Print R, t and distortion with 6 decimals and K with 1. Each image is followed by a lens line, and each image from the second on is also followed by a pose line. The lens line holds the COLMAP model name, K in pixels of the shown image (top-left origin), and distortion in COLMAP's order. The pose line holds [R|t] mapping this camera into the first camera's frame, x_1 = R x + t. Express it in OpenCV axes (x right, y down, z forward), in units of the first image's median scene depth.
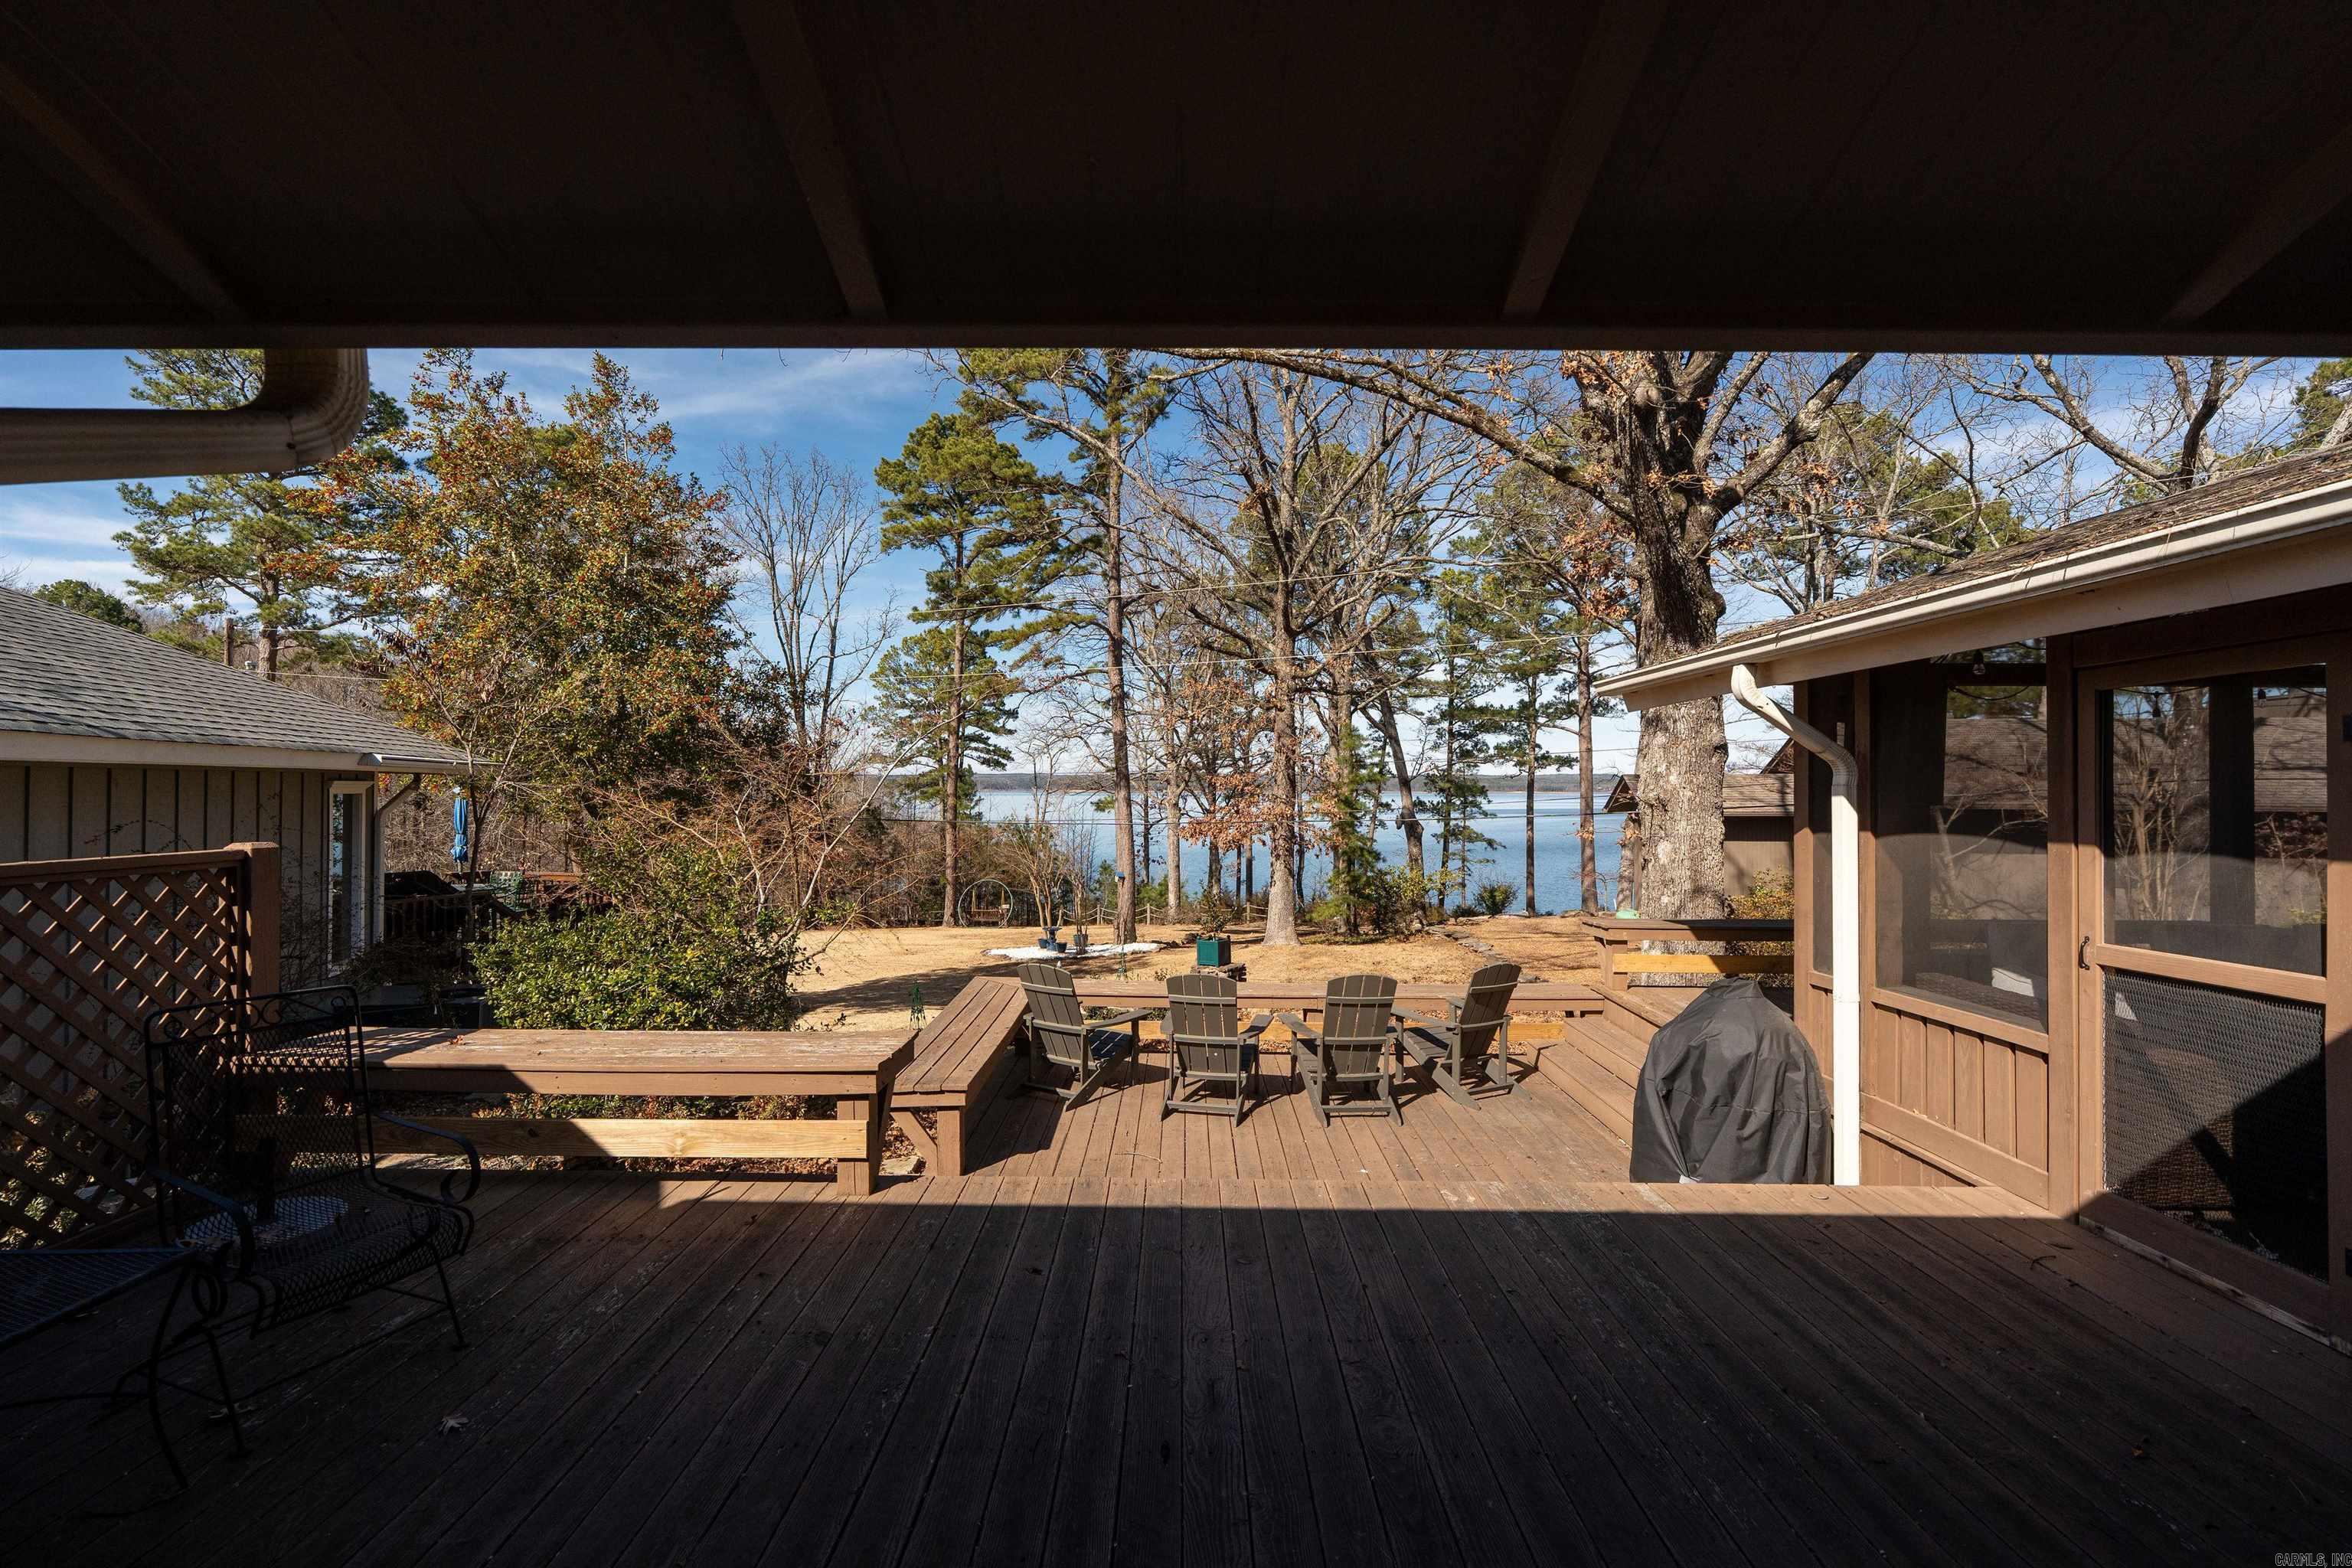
lens RADIAL K [[1058.5, 0, 1178.6], [0, 1058.5, 781.2], [0, 0, 1]] dist [-0.005301, 0.002797]
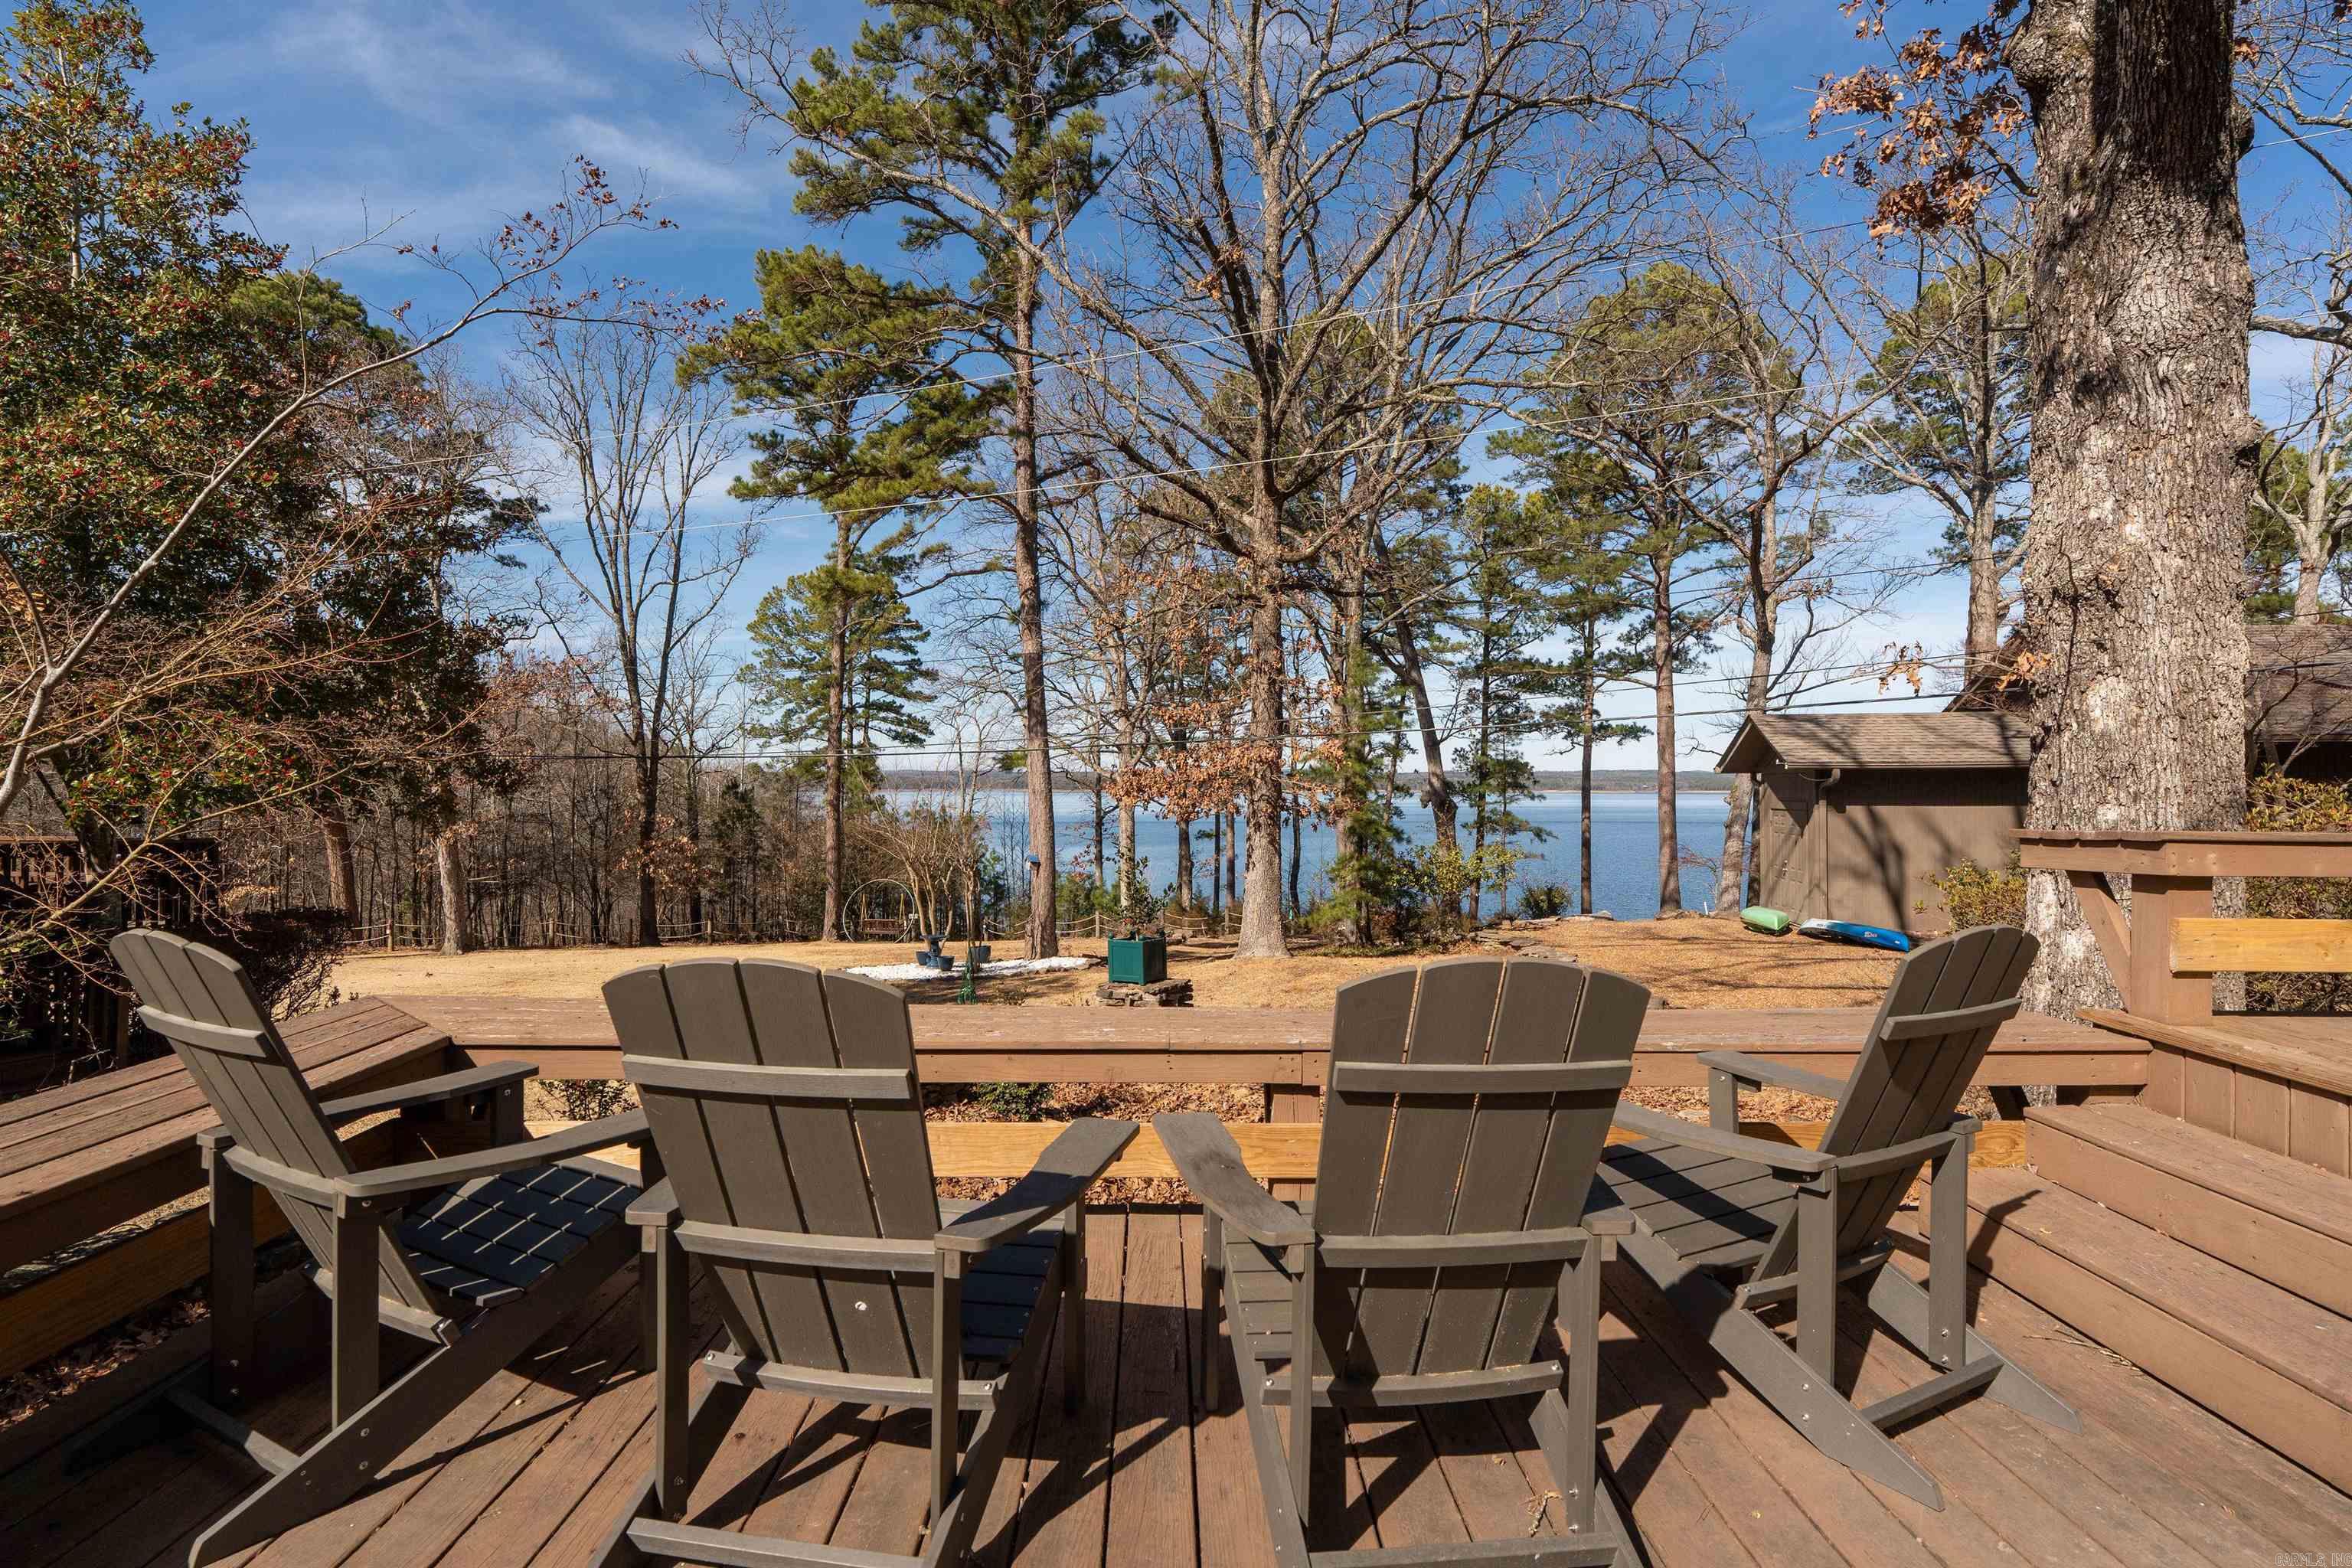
lens RADIAL K [[1245.1, 0, 1175.7], [0, 1245.1, 781.1], [0, 0, 1]] dist [-0.002361, -0.000446]
pose [[0.999853, -0.001899, 0.017017, 0.025759], [0.001852, 0.999994, 0.002758, 0.036036], [-0.017022, -0.002726, 0.999851, 0.185509]]
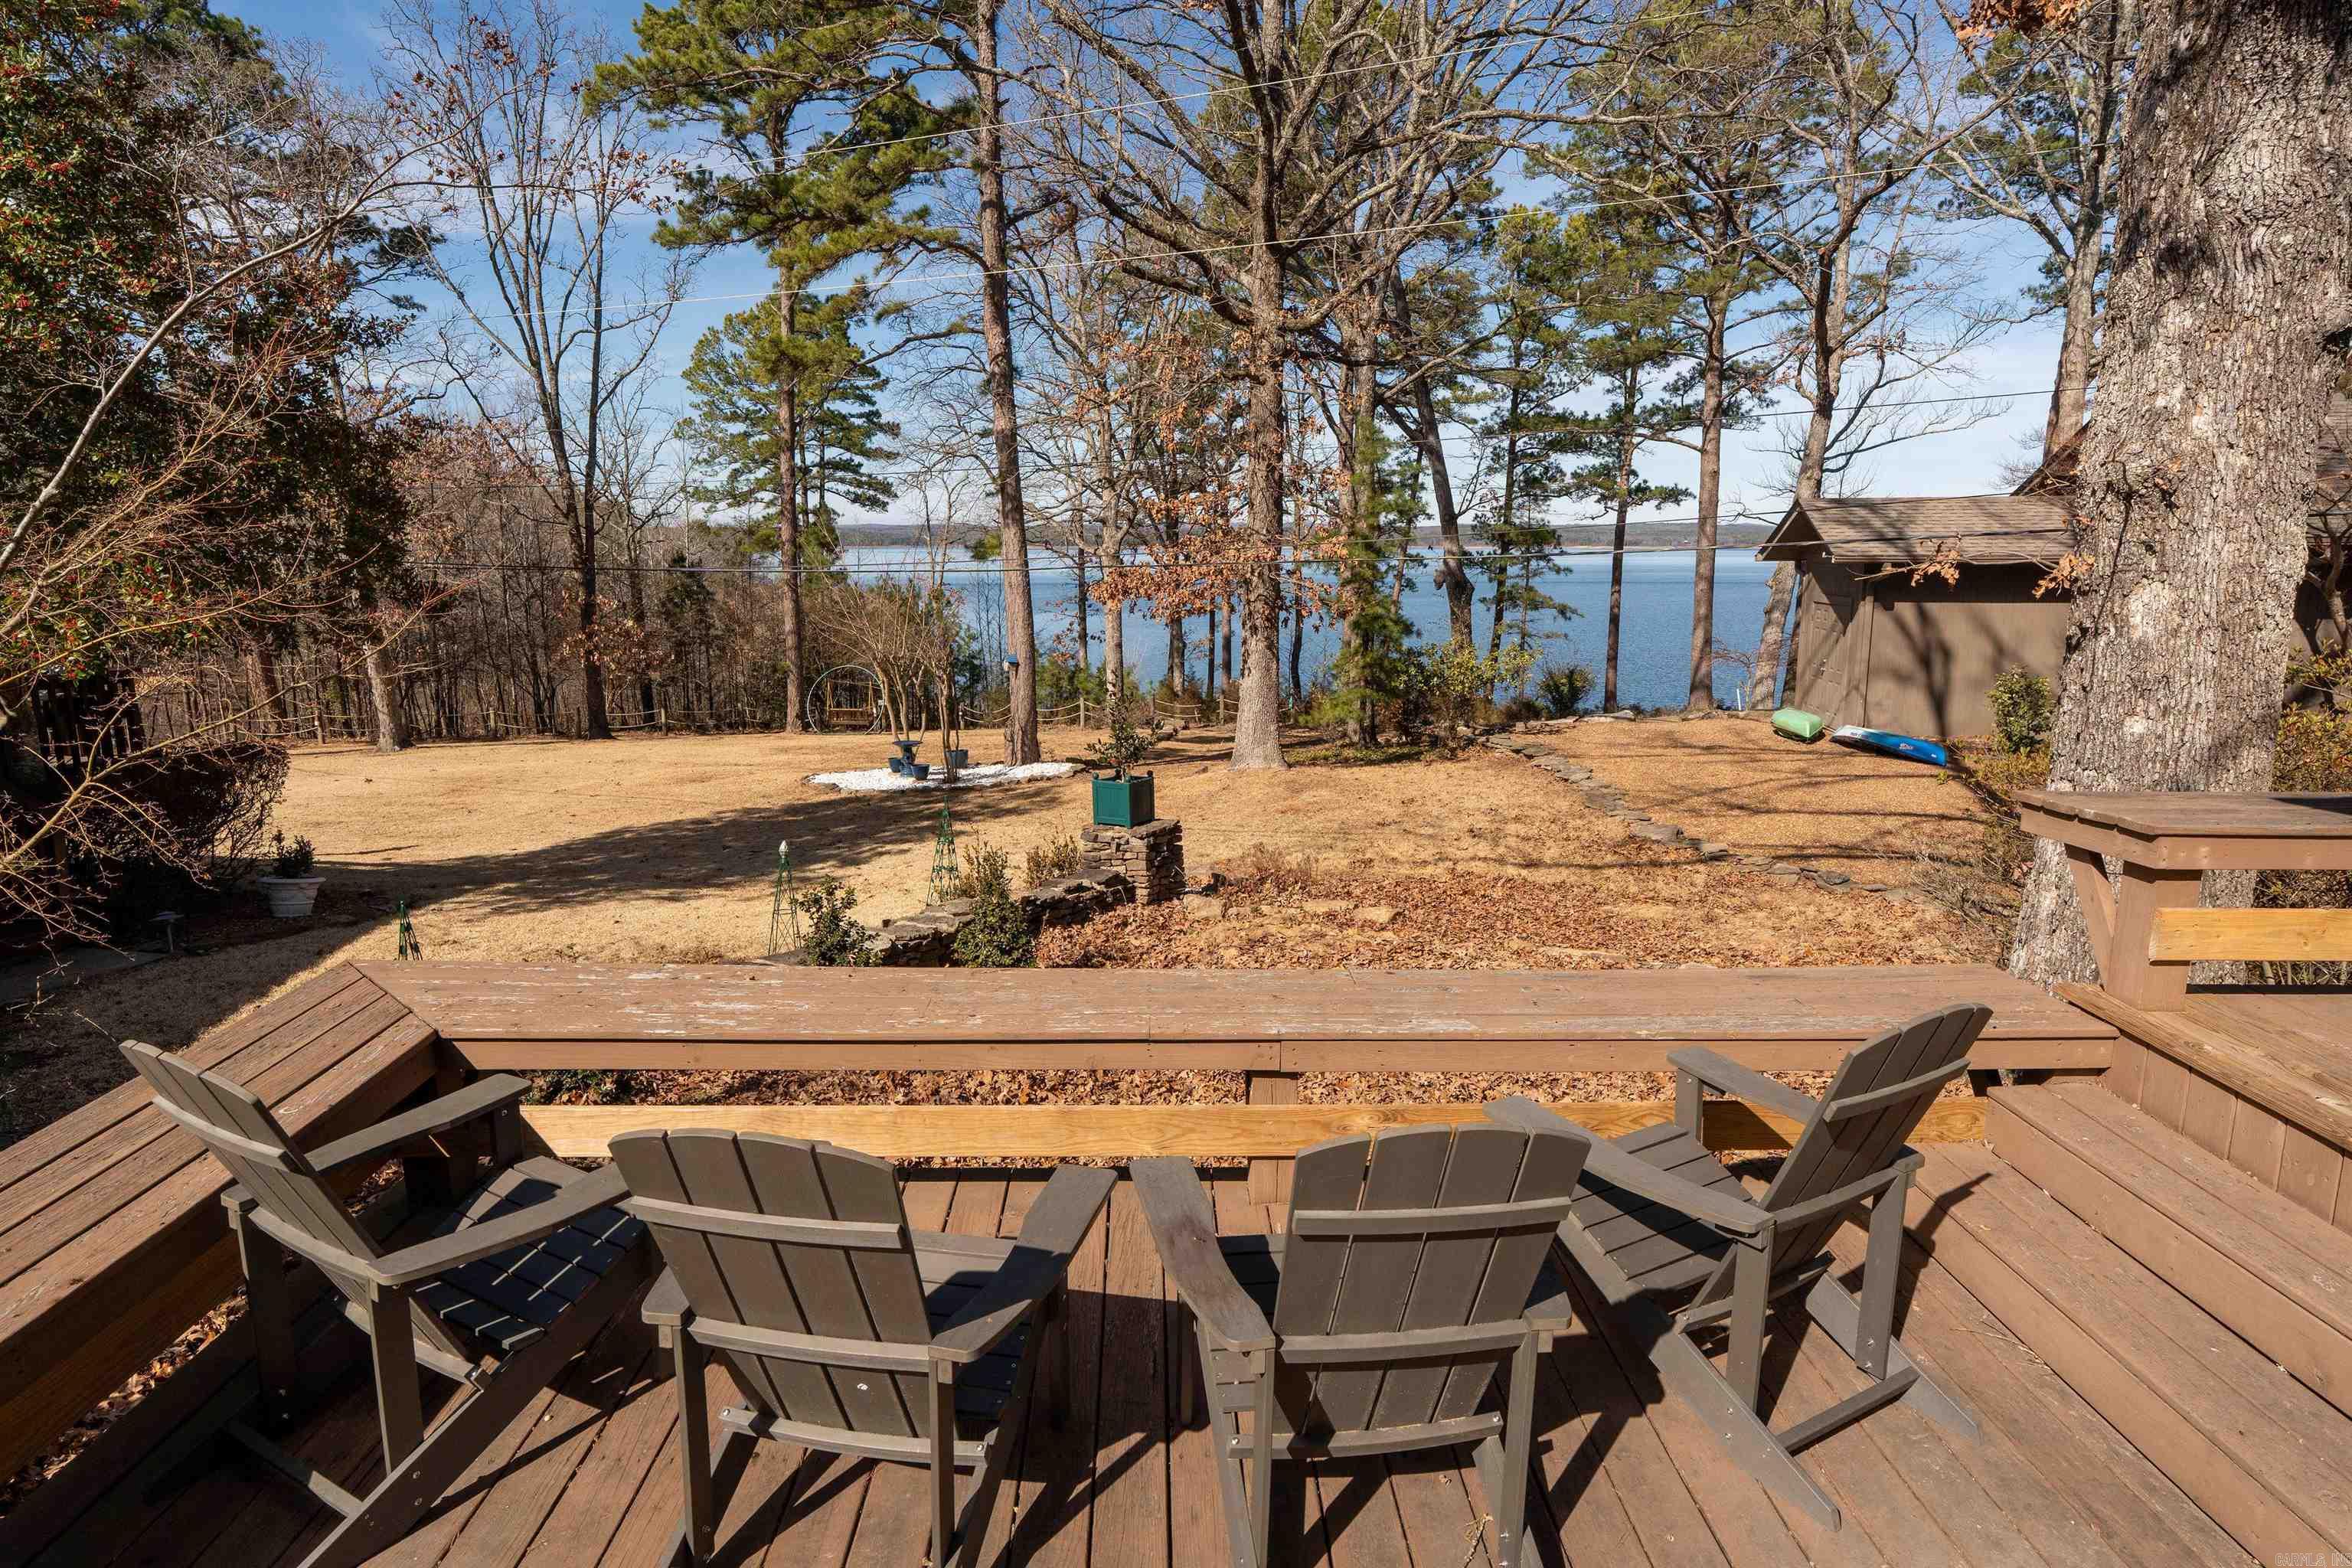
lens RADIAL K [[1355.8, 0, 1172.0], [0, 1355.8, 787.2], [0, 0, 1]] dist [-0.002603, 0.000800]
pose [[0.999783, -0.007160, 0.019550, 0.026914], [0.003439, 0.982908, 0.184067, 0.013652], [-0.020534, -0.183960, 0.982719, 0.179903]]
